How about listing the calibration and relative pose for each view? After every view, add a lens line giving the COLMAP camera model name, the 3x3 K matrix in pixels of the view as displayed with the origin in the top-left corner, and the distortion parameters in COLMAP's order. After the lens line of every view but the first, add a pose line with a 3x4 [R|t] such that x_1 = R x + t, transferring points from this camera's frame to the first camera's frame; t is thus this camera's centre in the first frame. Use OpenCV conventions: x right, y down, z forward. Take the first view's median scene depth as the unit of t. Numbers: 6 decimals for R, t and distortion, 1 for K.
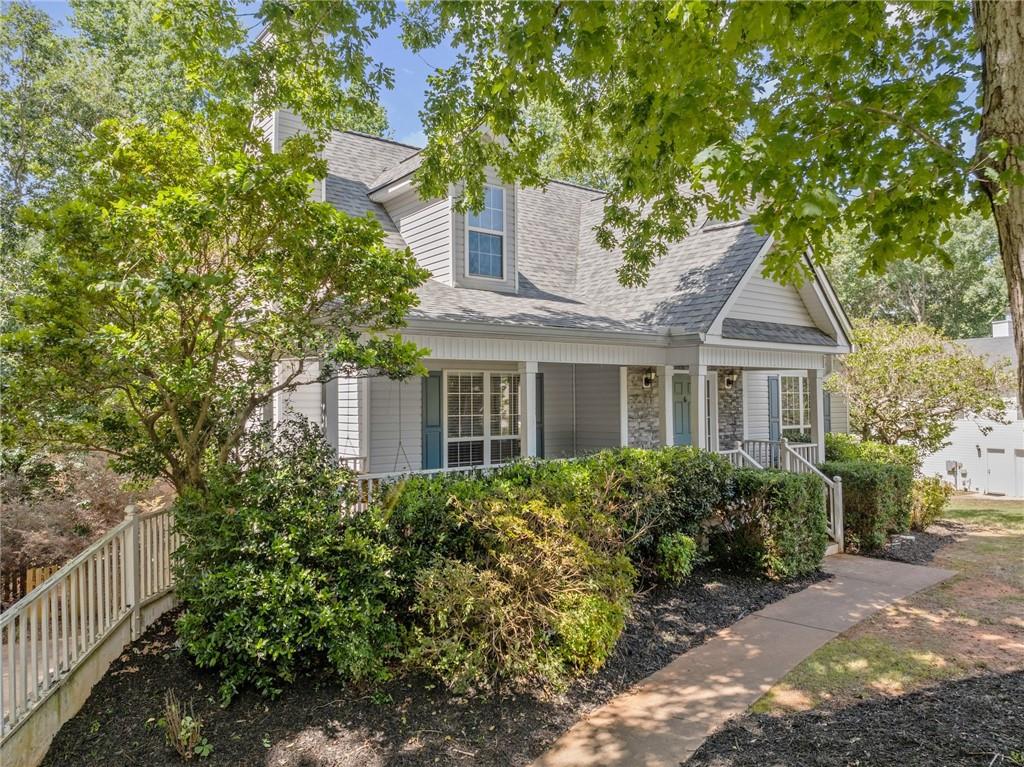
lens RADIAL K [[724.3, 0, 520.9], [0, 724.3, 385.3], [0, 0, 1]] dist [-0.045707, 0.000309]
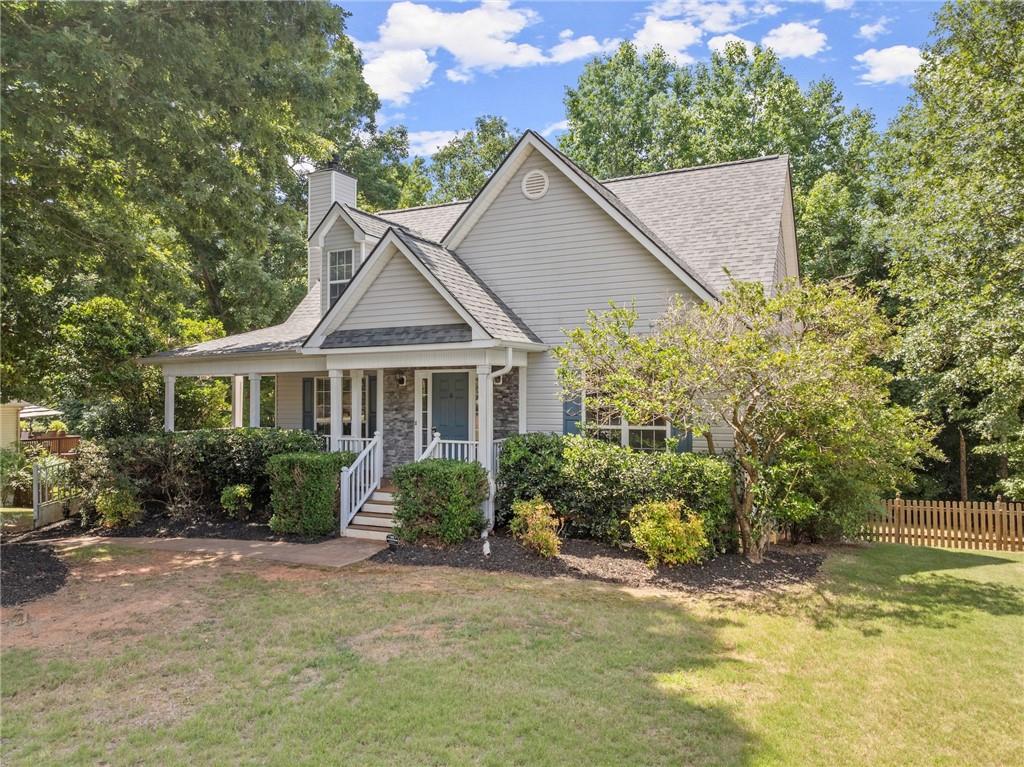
lens RADIAL K [[724.3, 0, 520.9], [0, 724.3, 385.3], [0, 0, 1]] dist [-0.045707, 0.000309]
pose [[0.437501, -0.009934, -0.899163, 1.378441], [0.020737, 0.999785, -0.000956, 0.007617], [0.898979, -0.018227, 0.437613, 0.649178]]
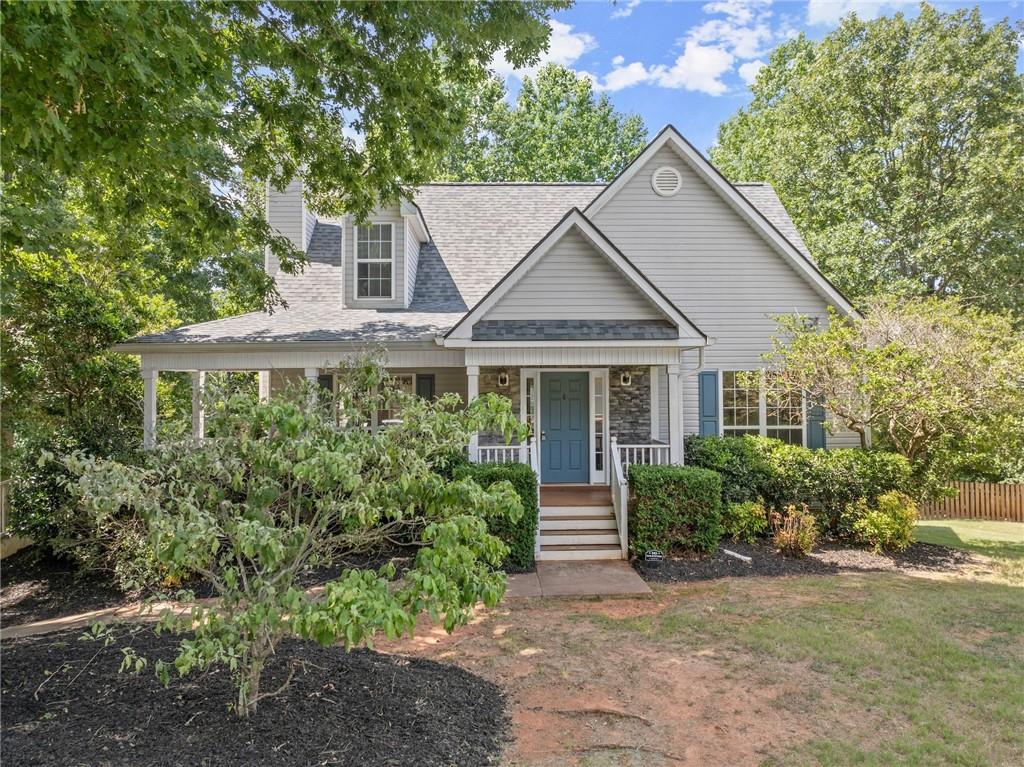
lens RADIAL K [[724.3, 0, 520.9], [0, 724.3, 385.3], [0, 0, 1]] dist [-0.045707, 0.000309]
pose [[0.801635, -0.007932, -0.597761, 0.851866], [0.012731, 0.999912, 0.003805, -0.001618], [0.597678, -0.010660, 0.801665, 0.145014]]
